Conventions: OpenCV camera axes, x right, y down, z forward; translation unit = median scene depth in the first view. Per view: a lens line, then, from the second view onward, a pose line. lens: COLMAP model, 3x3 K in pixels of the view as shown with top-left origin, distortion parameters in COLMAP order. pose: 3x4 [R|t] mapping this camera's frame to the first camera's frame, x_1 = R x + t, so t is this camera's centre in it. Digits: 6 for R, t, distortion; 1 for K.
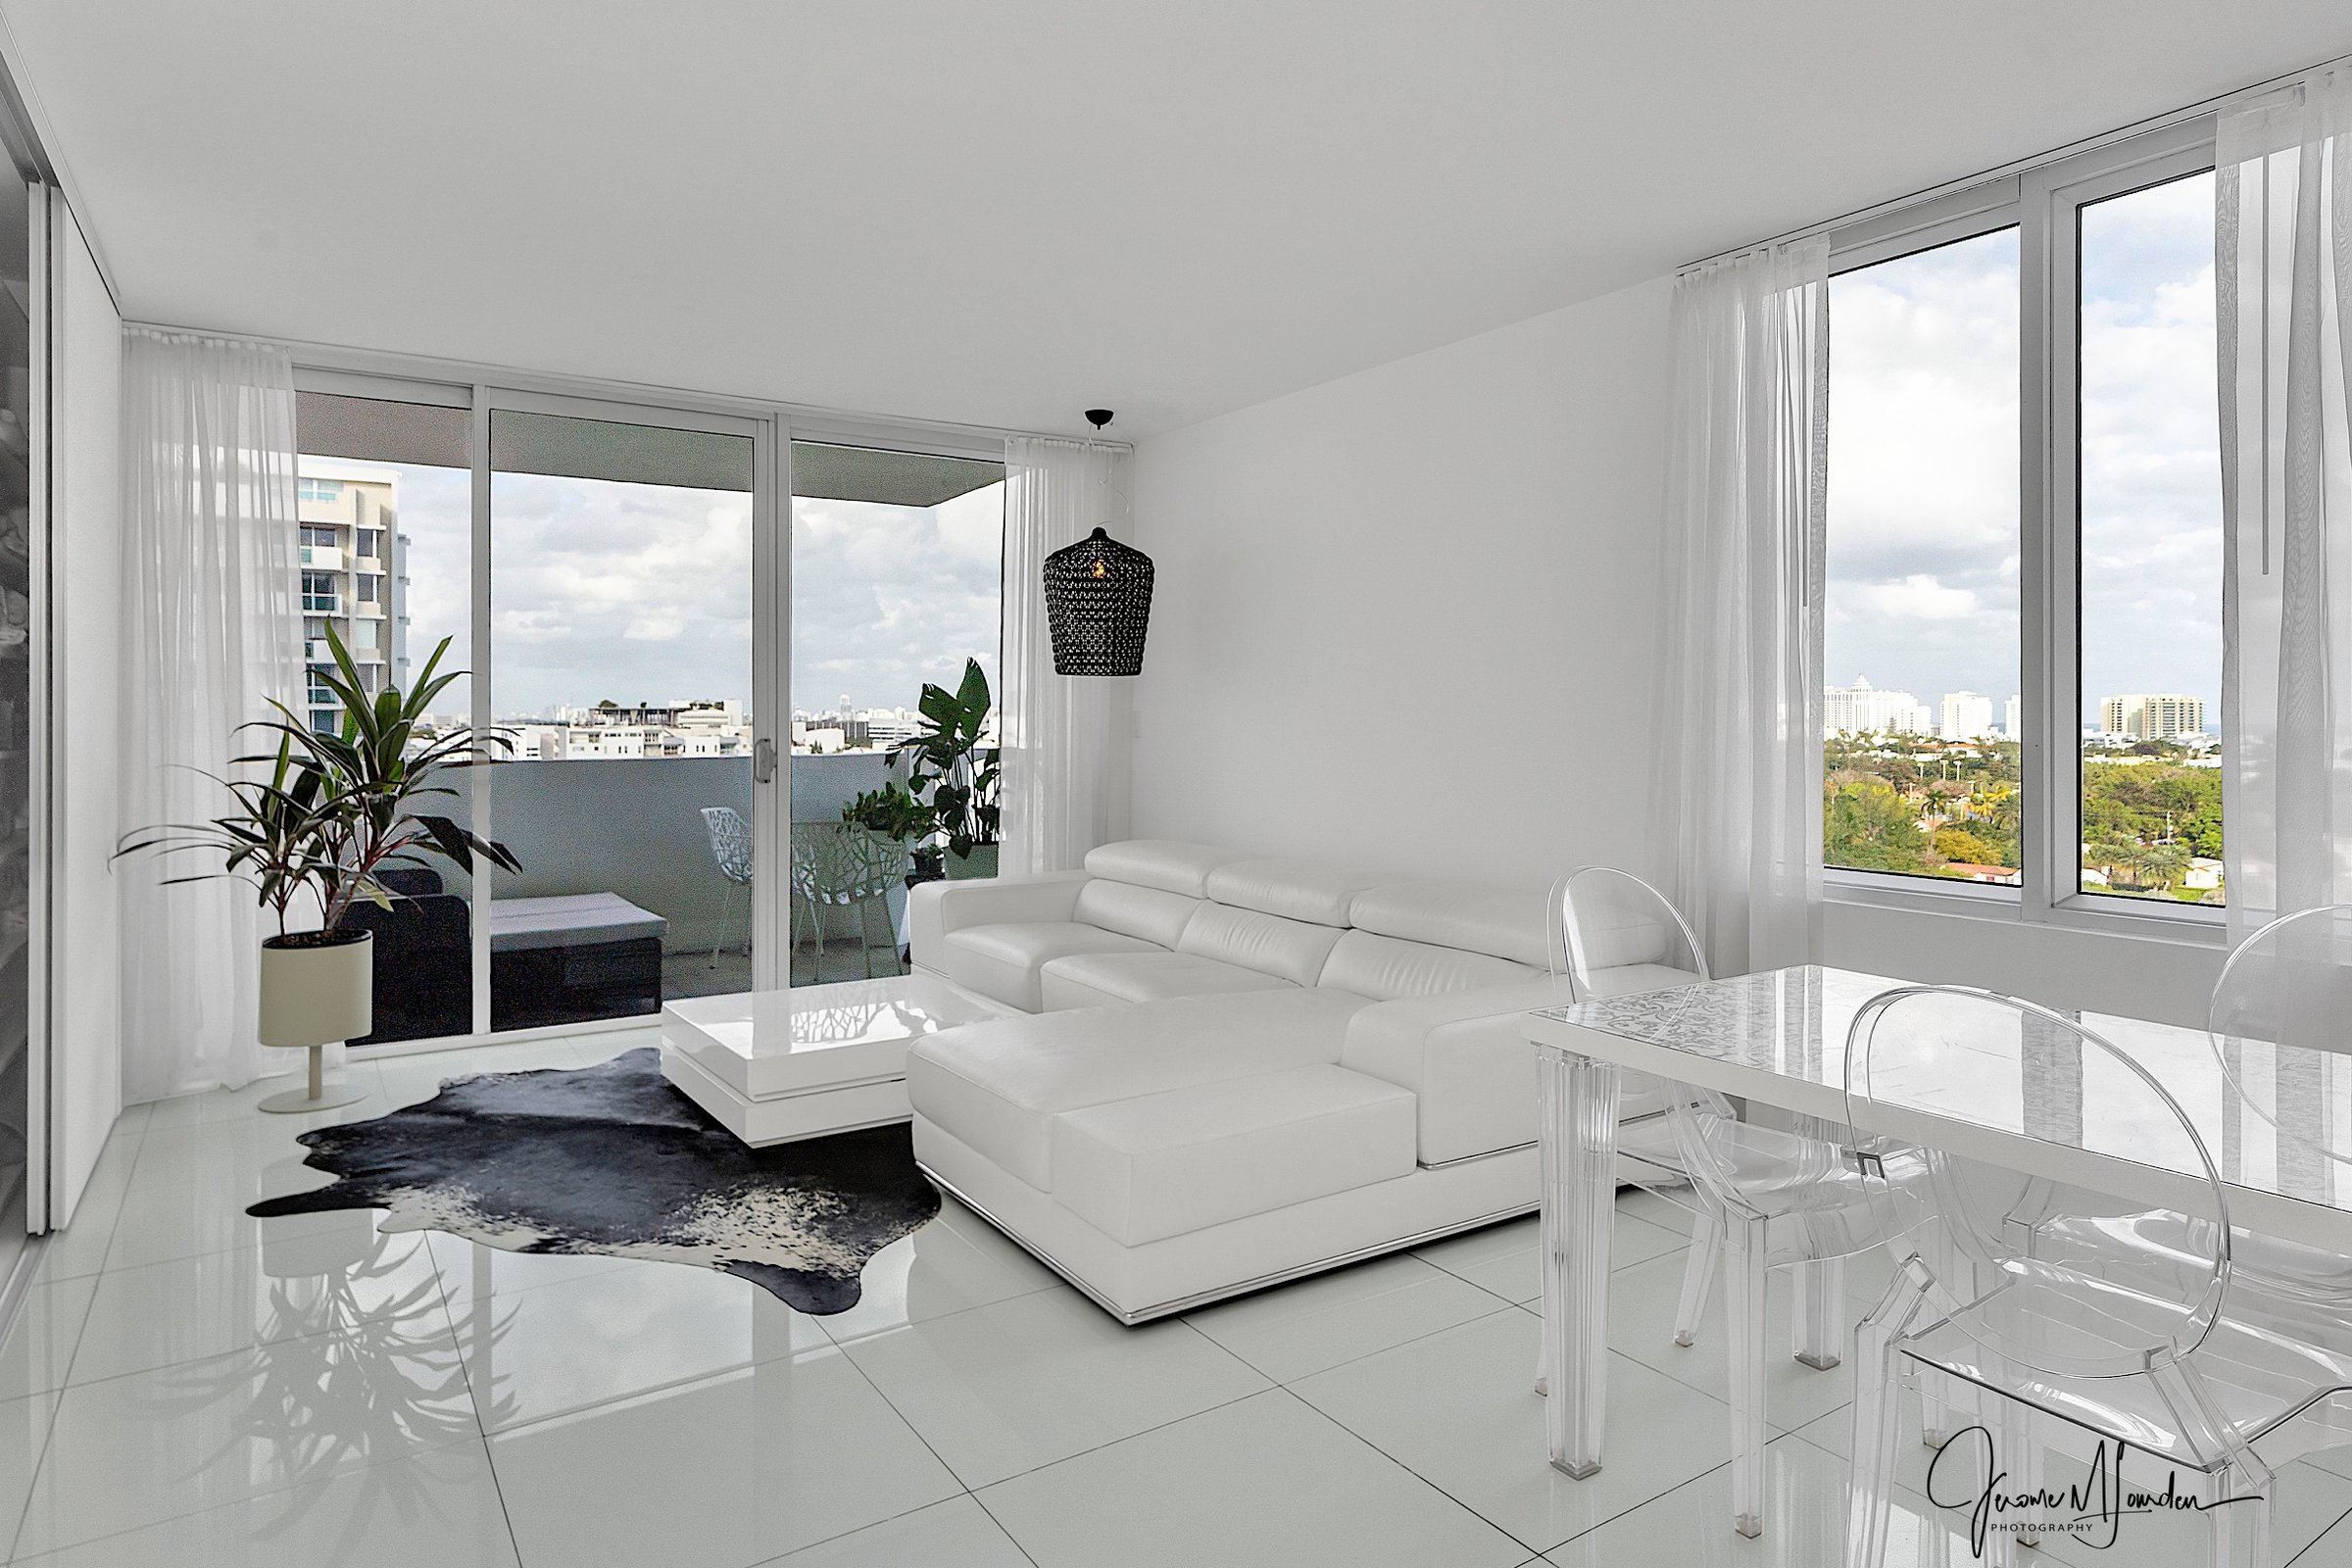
lens RADIAL K [[1386.2, 0, 1191.9], [0, 1386.2, 714.6], [0, 0, 1]] dist [-0.023915, -0.000197]
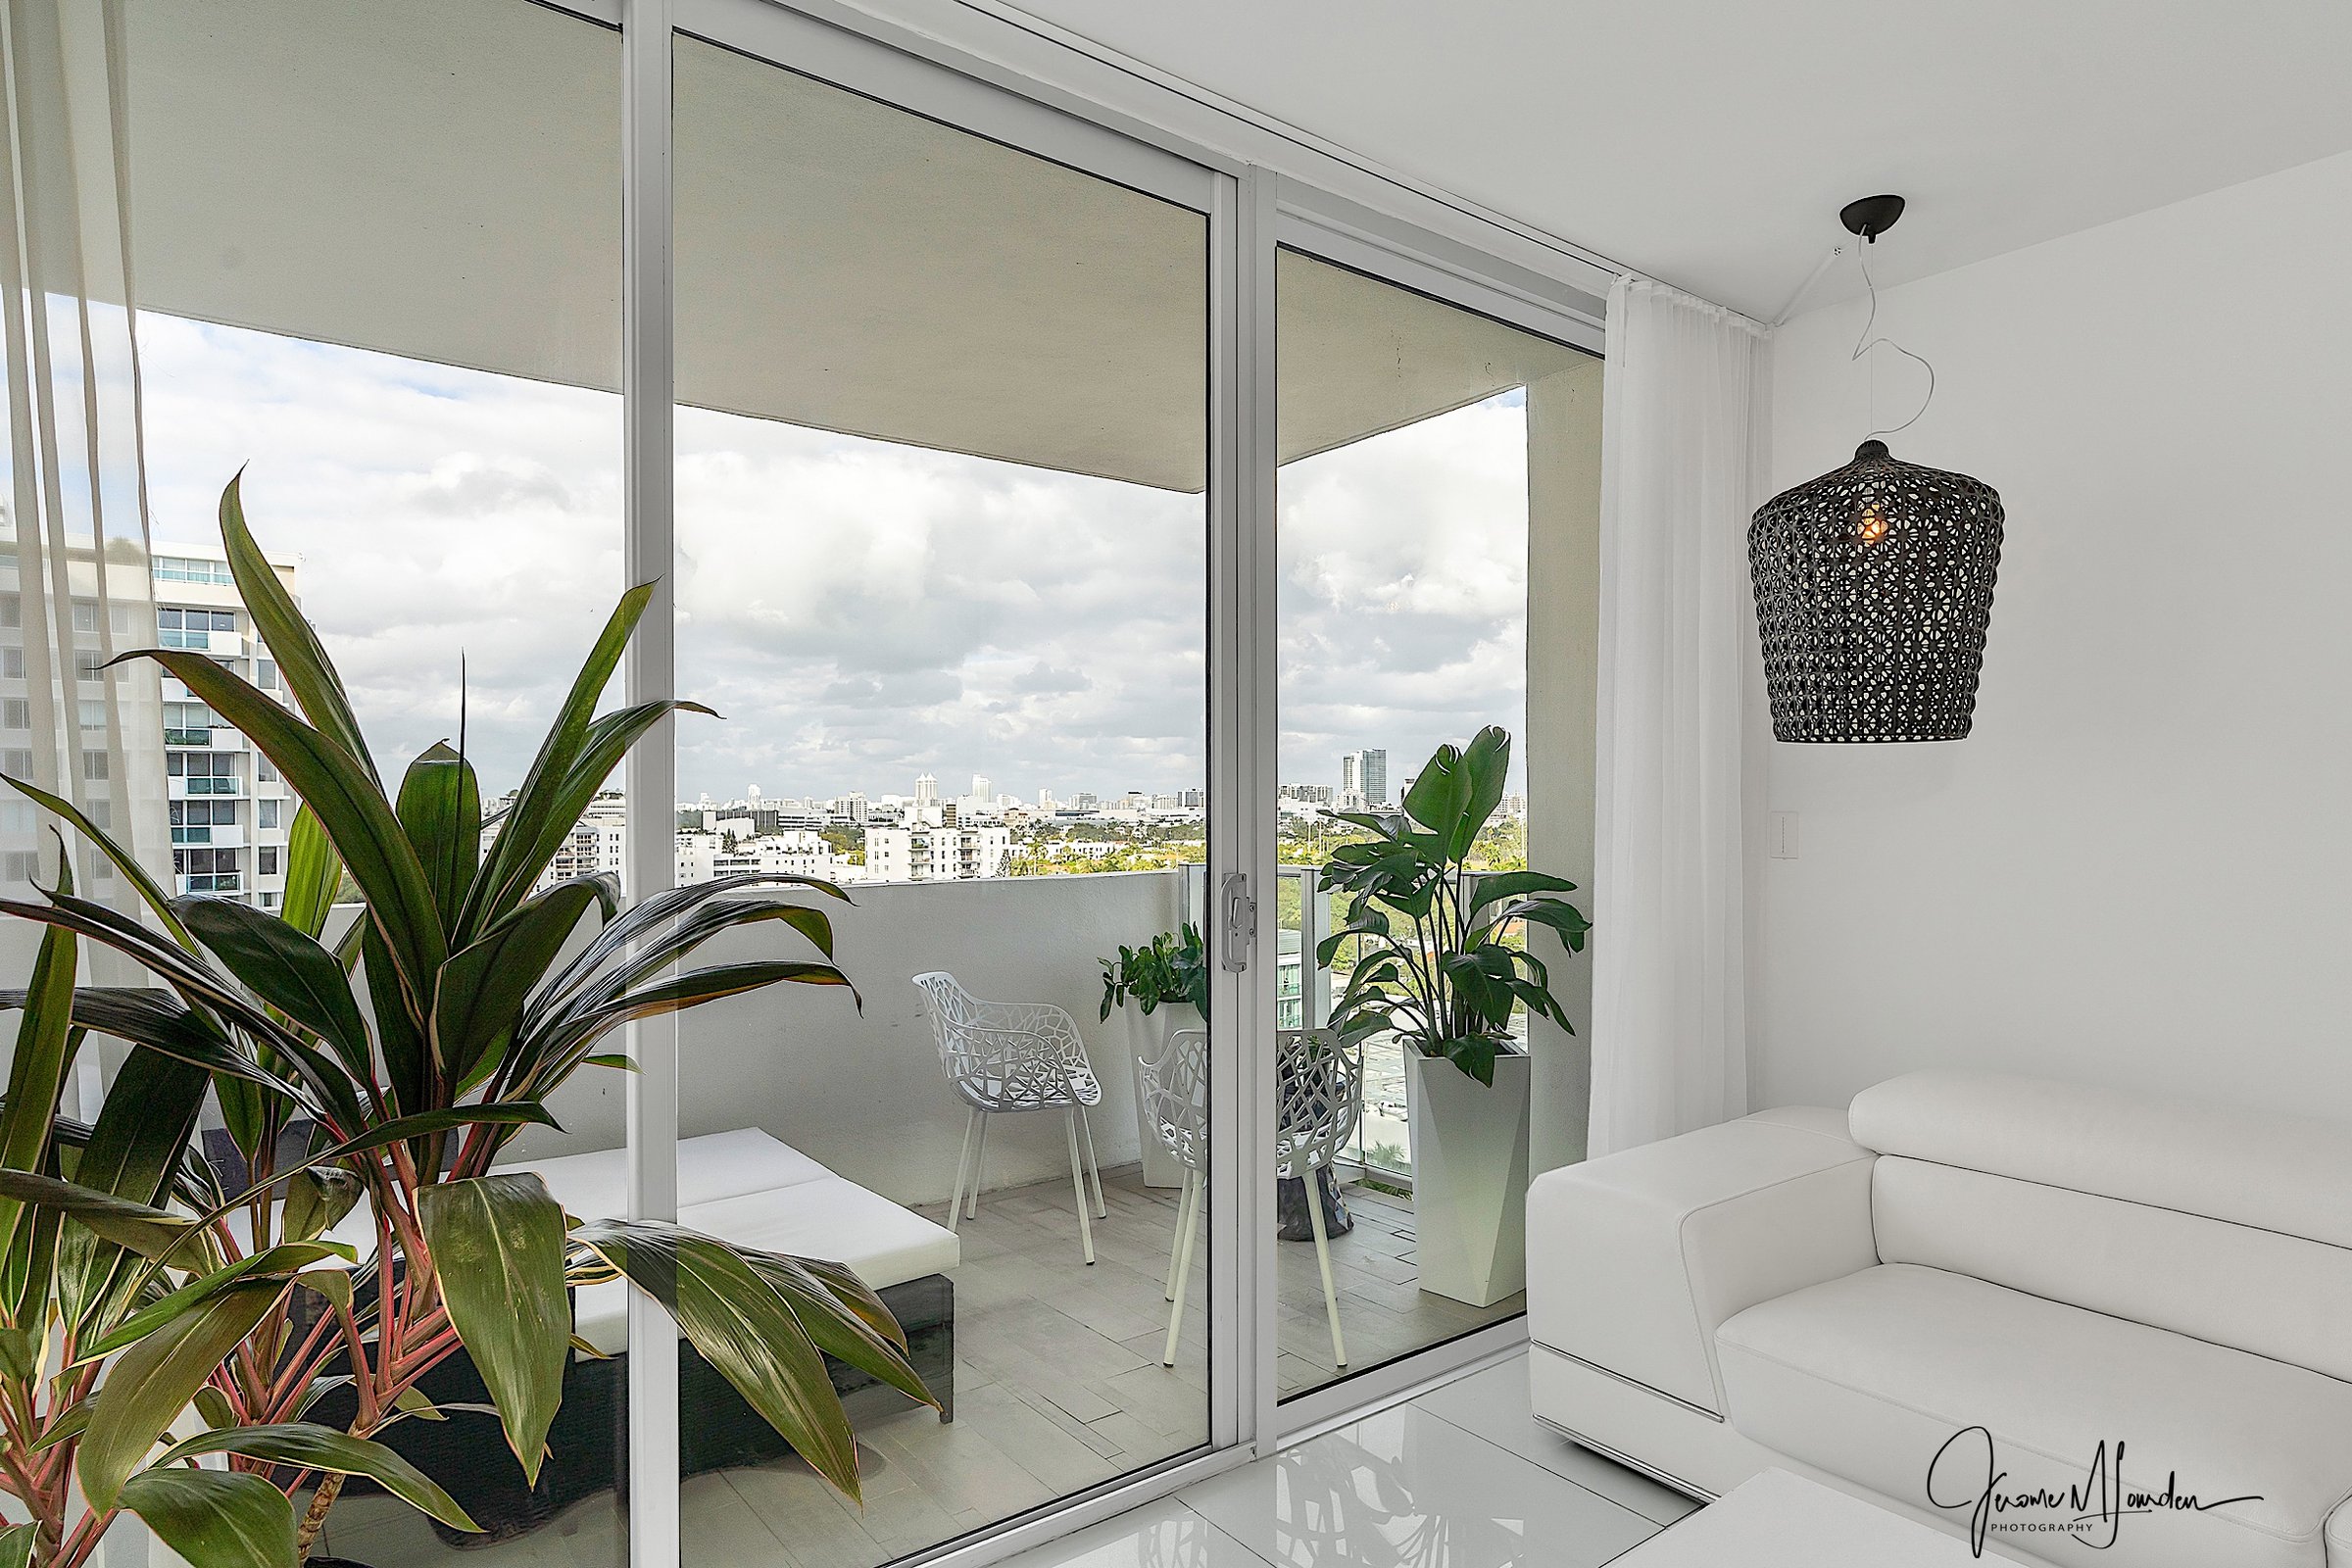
lens RADIAL K [[1306.7, 0, 1178.7], [0, 1306.7, 802.6], [0, 0, 1]] dist [-0.007767, -0.000854]
pose [[0.997535, -0.003278, 0.070098, -0.347443], [0.003275, 0.999995, 0.000157, -0.006566], [-0.070098, 0.000073, 0.997540, 0.552740]]
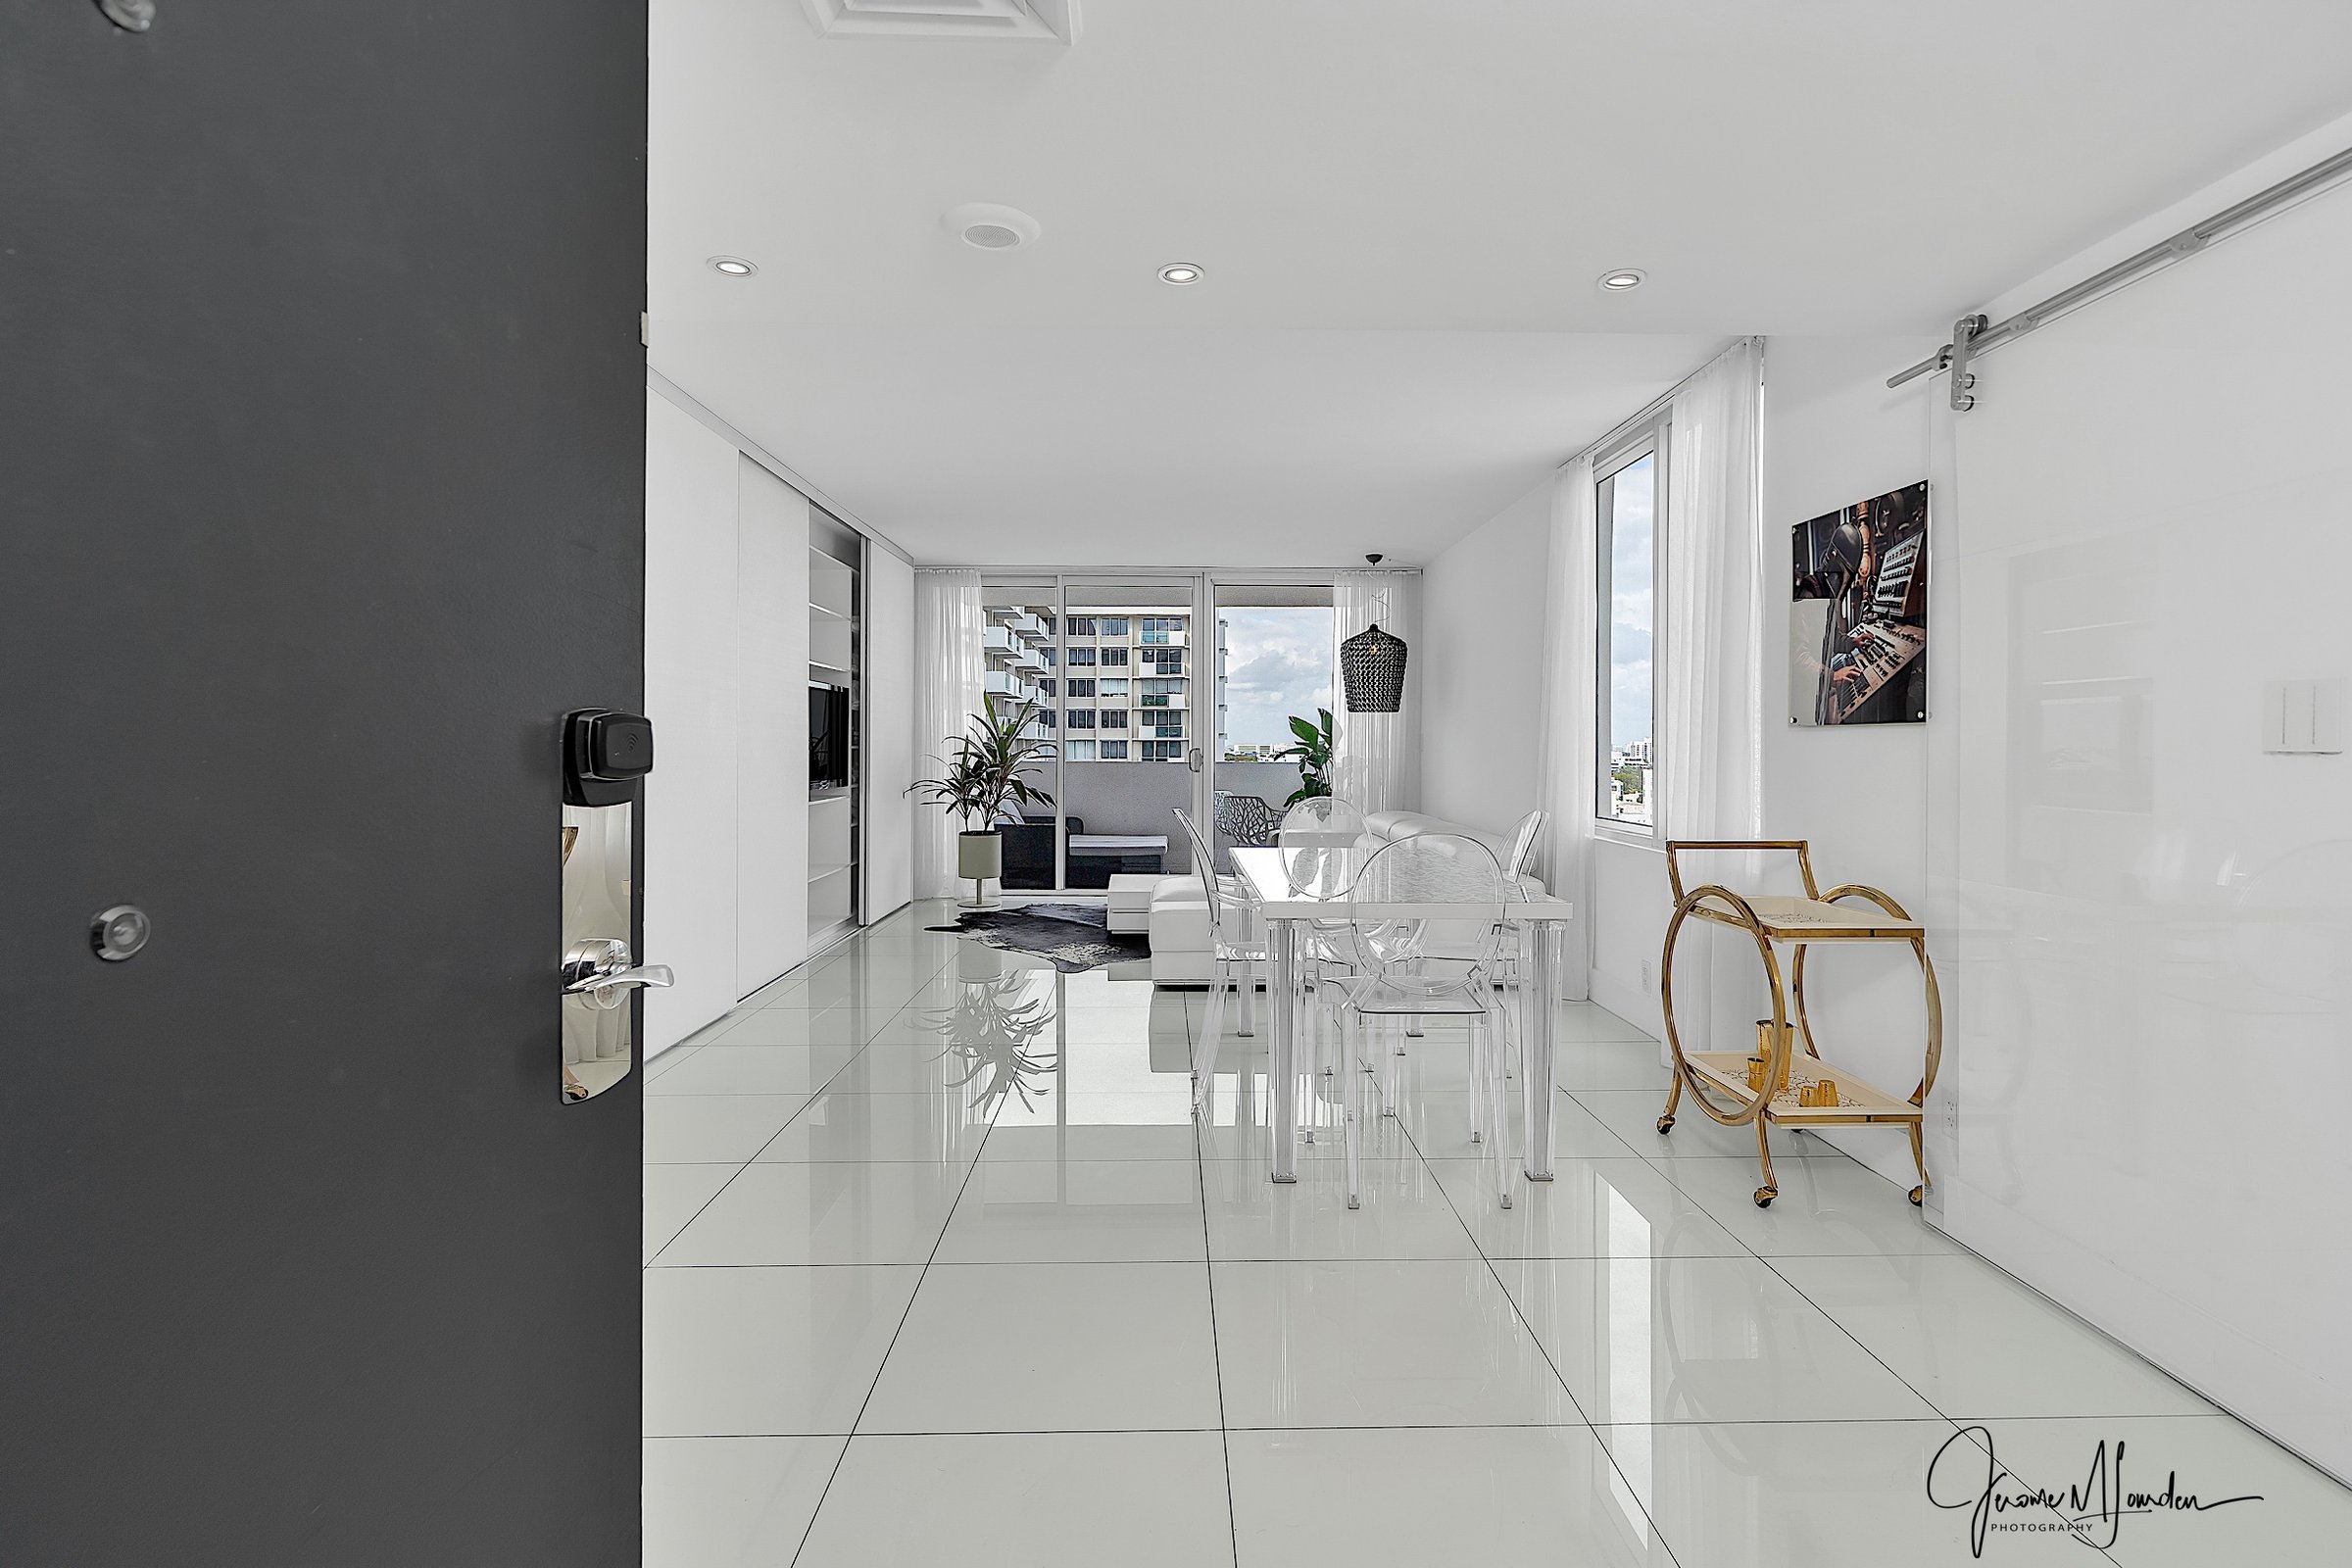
lens RADIAL K [[1107.6, 0, 1179.1], [0, 1107.6, 771.0], [0, 0, 1]] dist [-0.000513, -0.000002]
pose [[0.840562, 0.017494, -0.541432, 0.465691], [-0.005872, 0.999714, 0.023186, 0.013147], [0.541683, -0.016310, 0.840425, -0.260841]]
